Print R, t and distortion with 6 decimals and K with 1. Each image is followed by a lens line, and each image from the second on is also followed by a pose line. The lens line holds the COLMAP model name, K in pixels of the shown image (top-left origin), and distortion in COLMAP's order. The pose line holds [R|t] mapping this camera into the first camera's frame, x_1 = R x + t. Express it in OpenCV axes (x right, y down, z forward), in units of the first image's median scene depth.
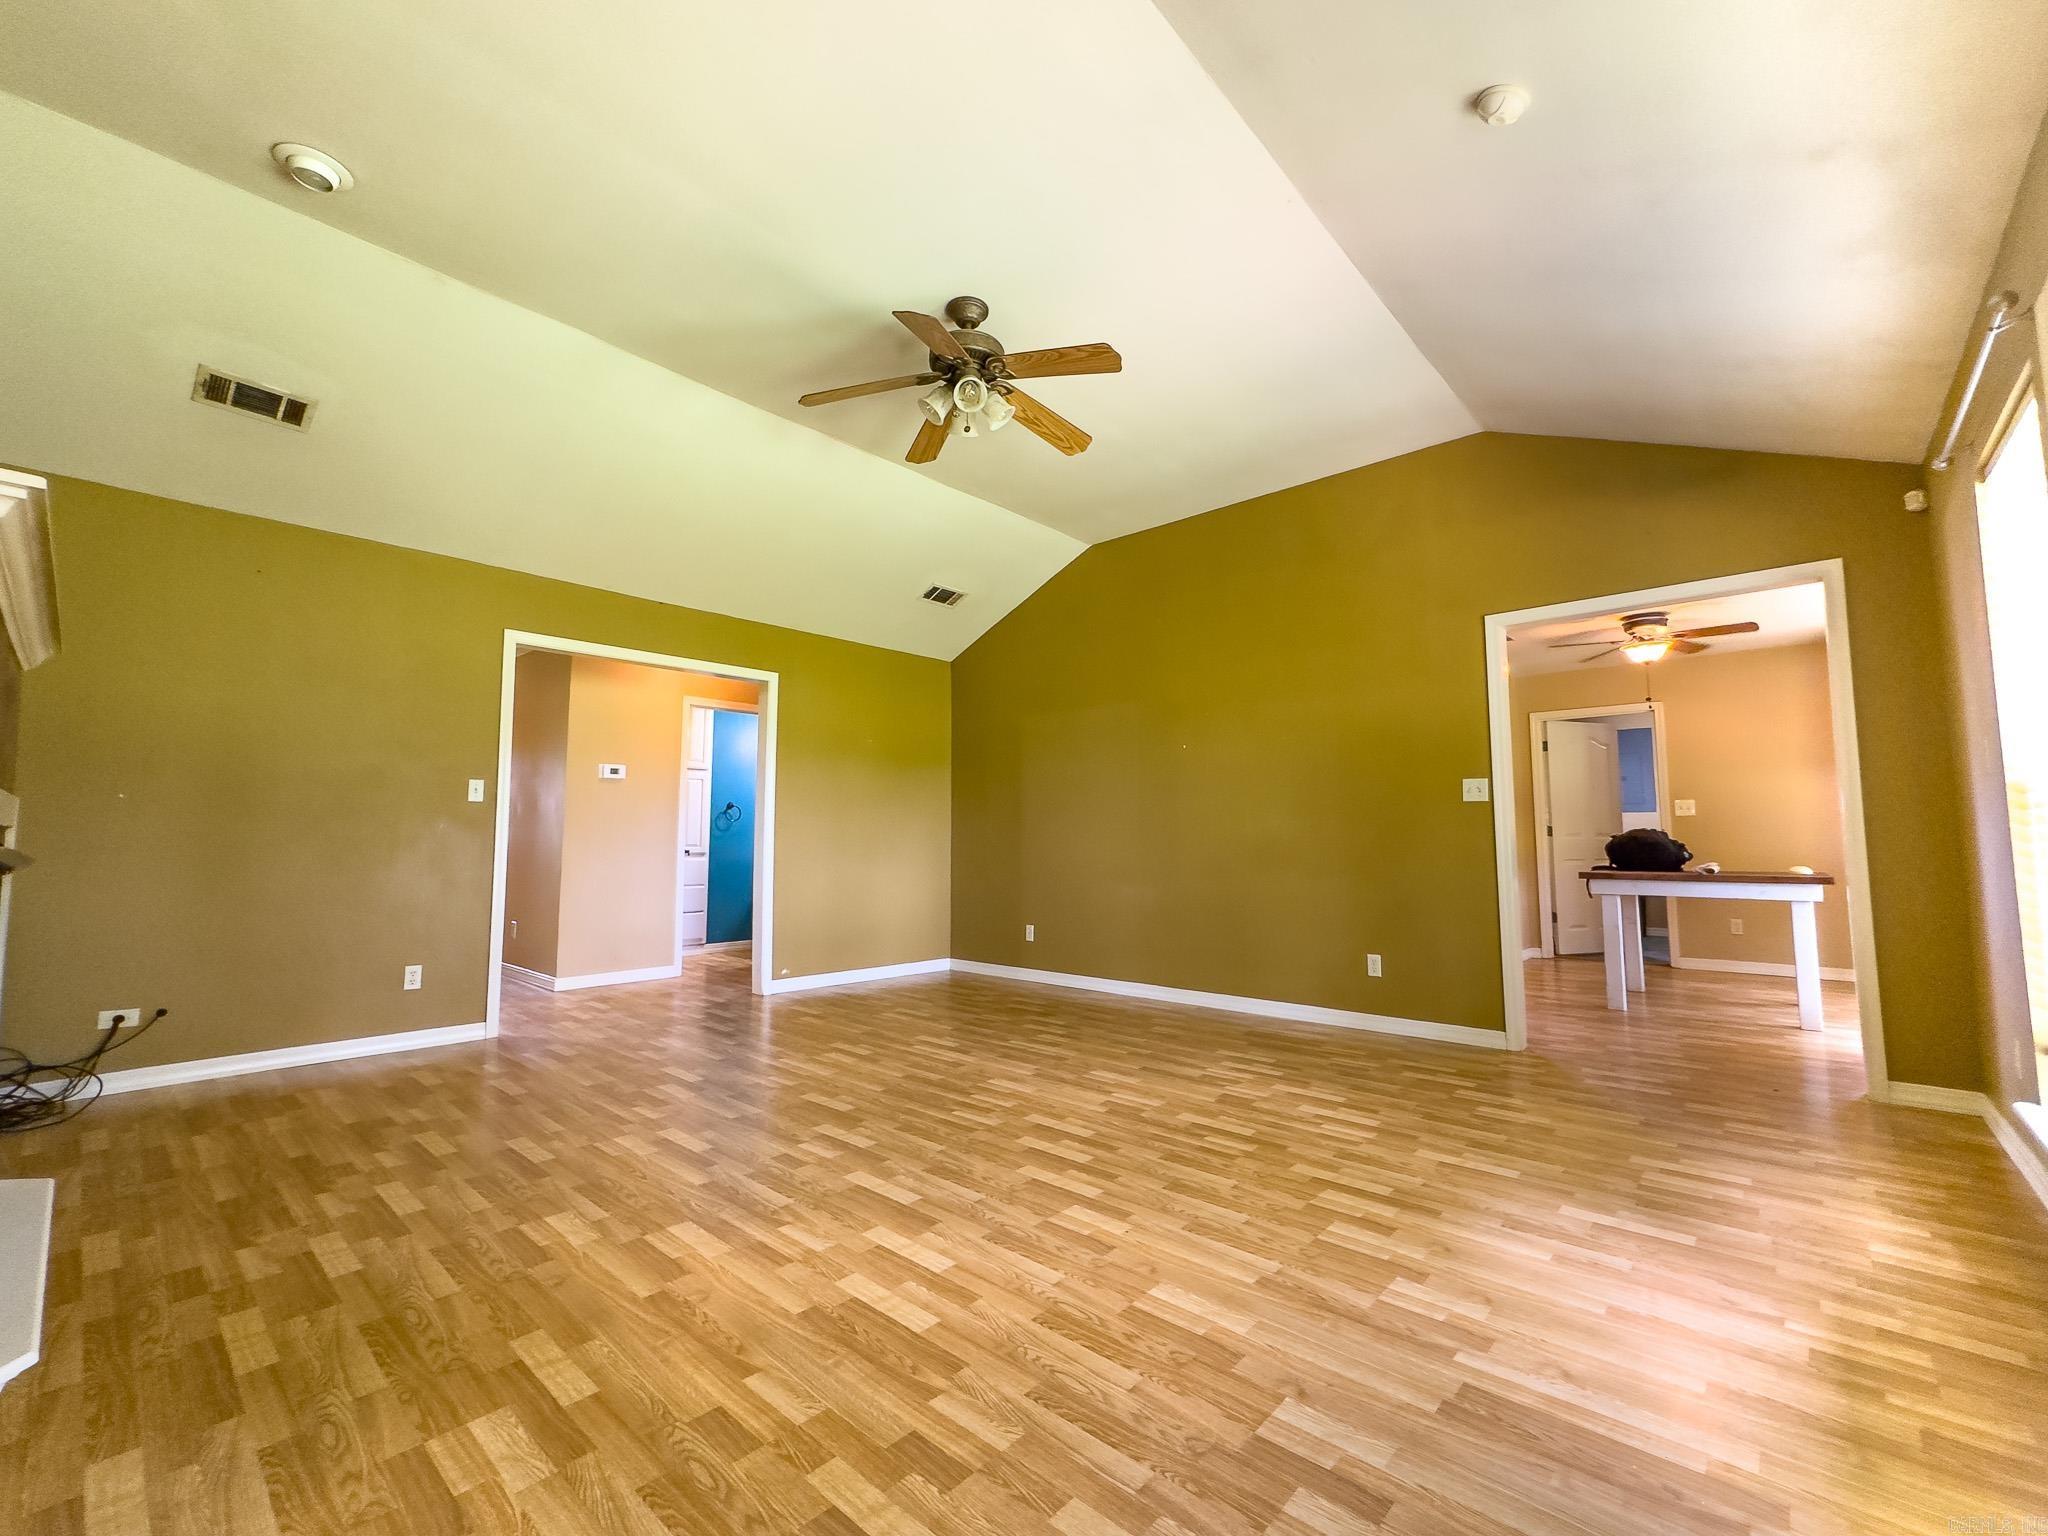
lens RADIAL K [[846.9, 0, 1019.7], [0, 846.9, 762.1], [0, 0, 1]] dist [0.002237, 0.000095]
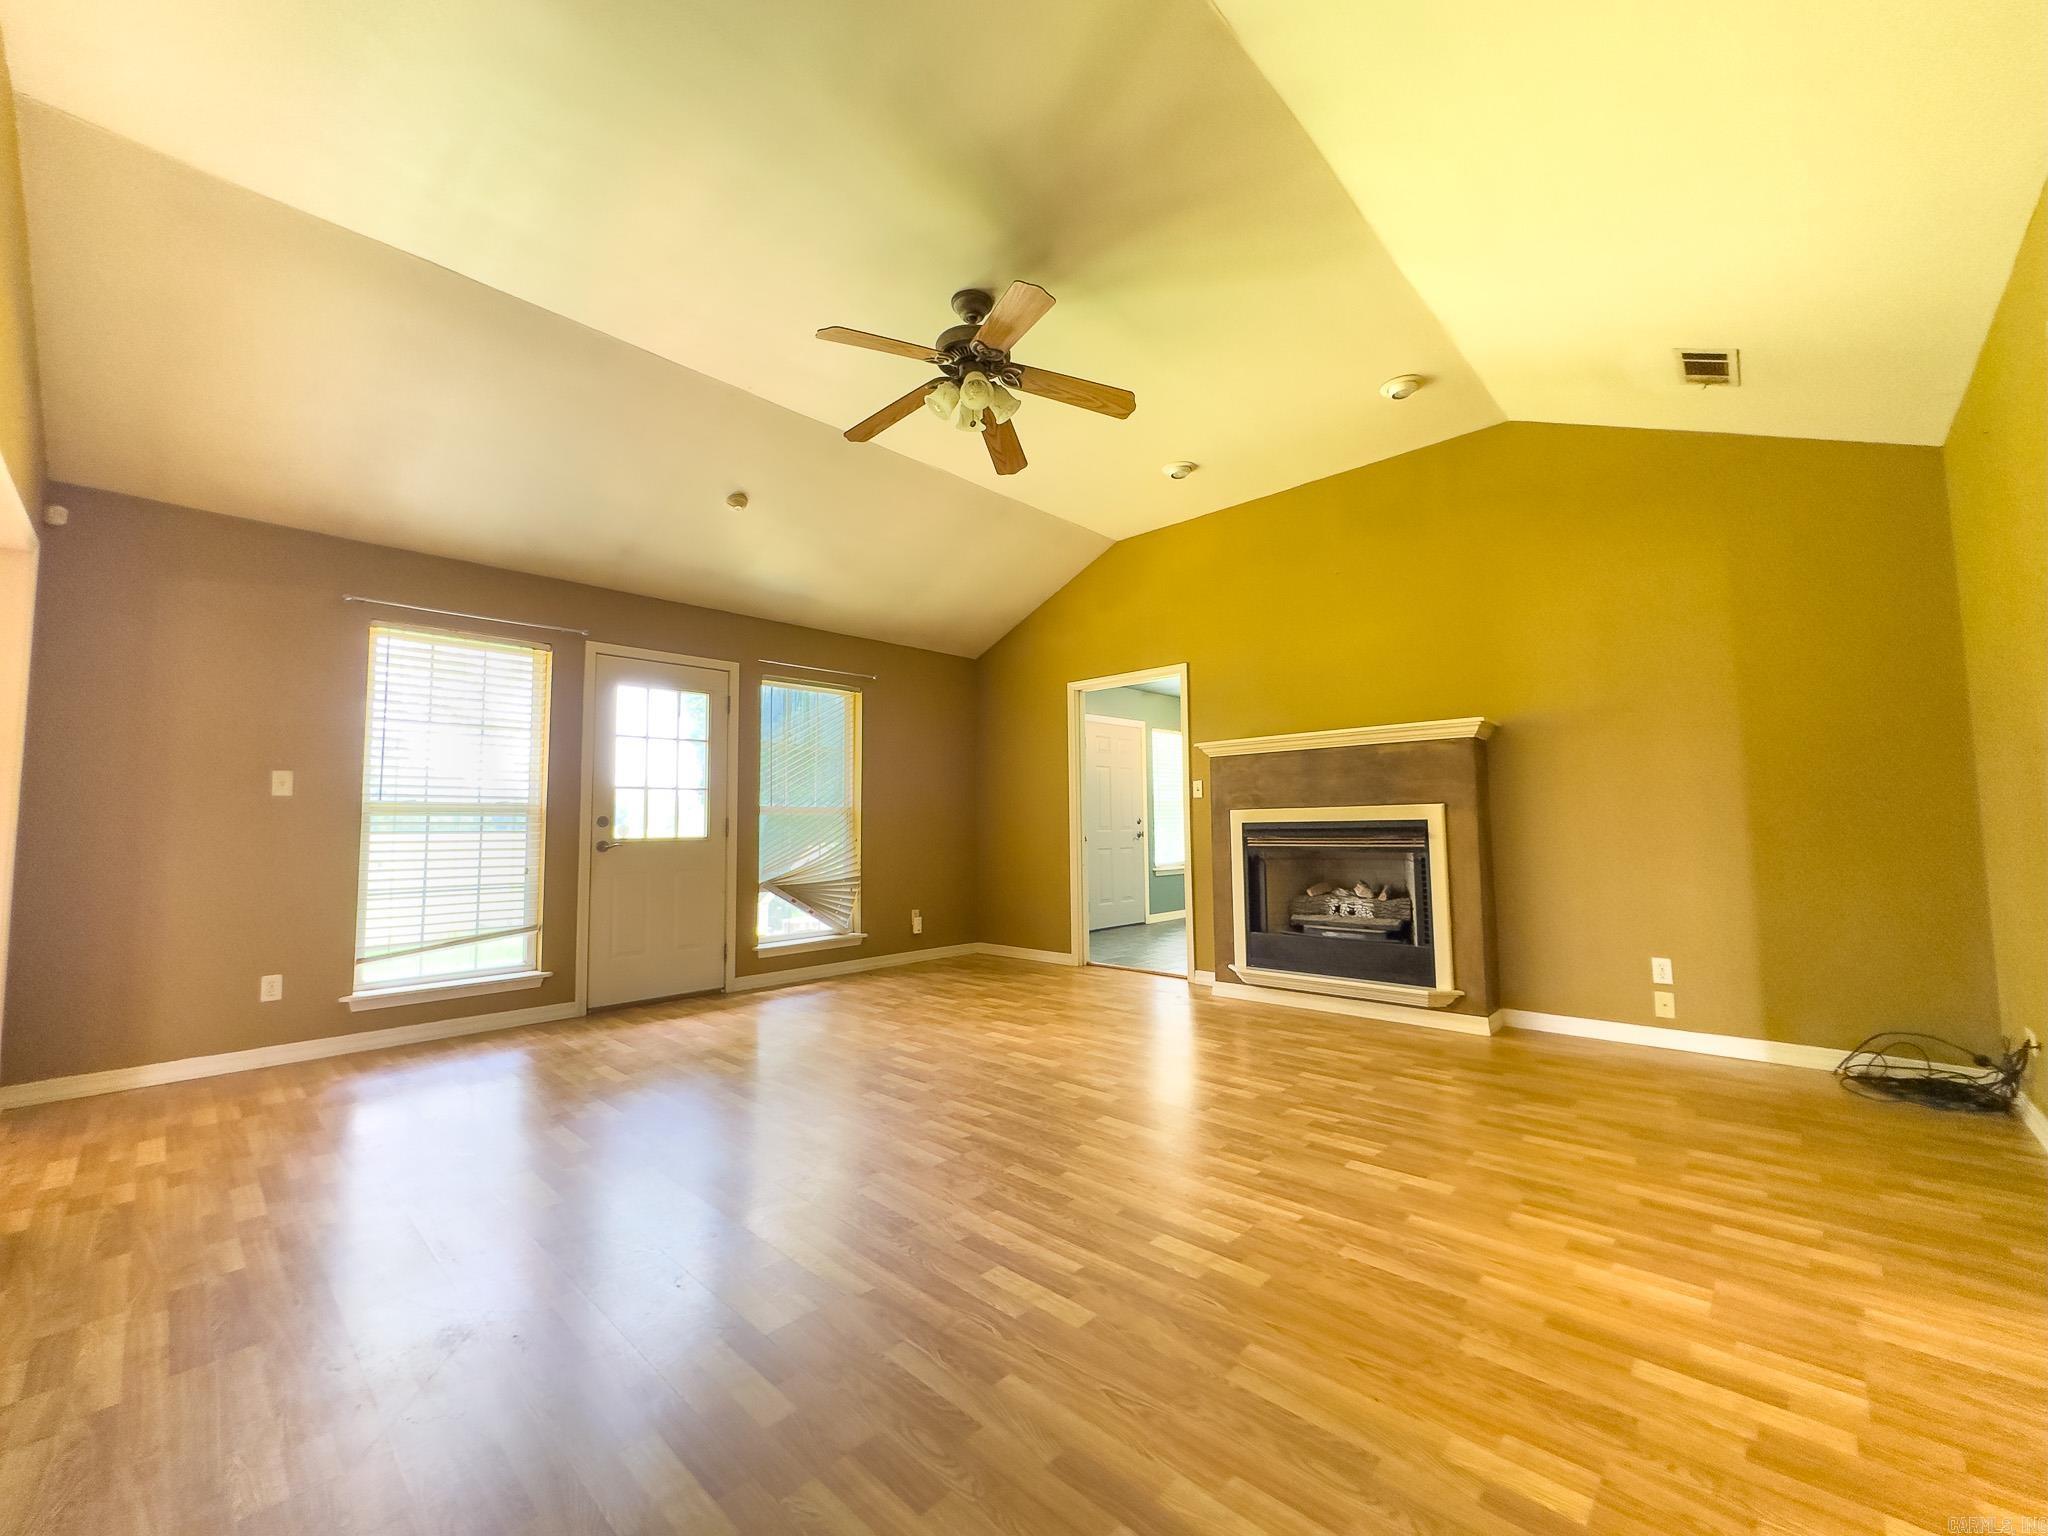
lens RADIAL K [[815.2, 0, 1019.8], [0, 815.2, 769.4], [0, 0, 1]] dist [-0.011637, 0.000062]
pose [[-0.999632, 0.014219, 0.023100, -0.148985], [0.010420, 0.987548, -0.156972, 0.182473], [-0.025044, -0.156673, -0.987333, 2.105010]]
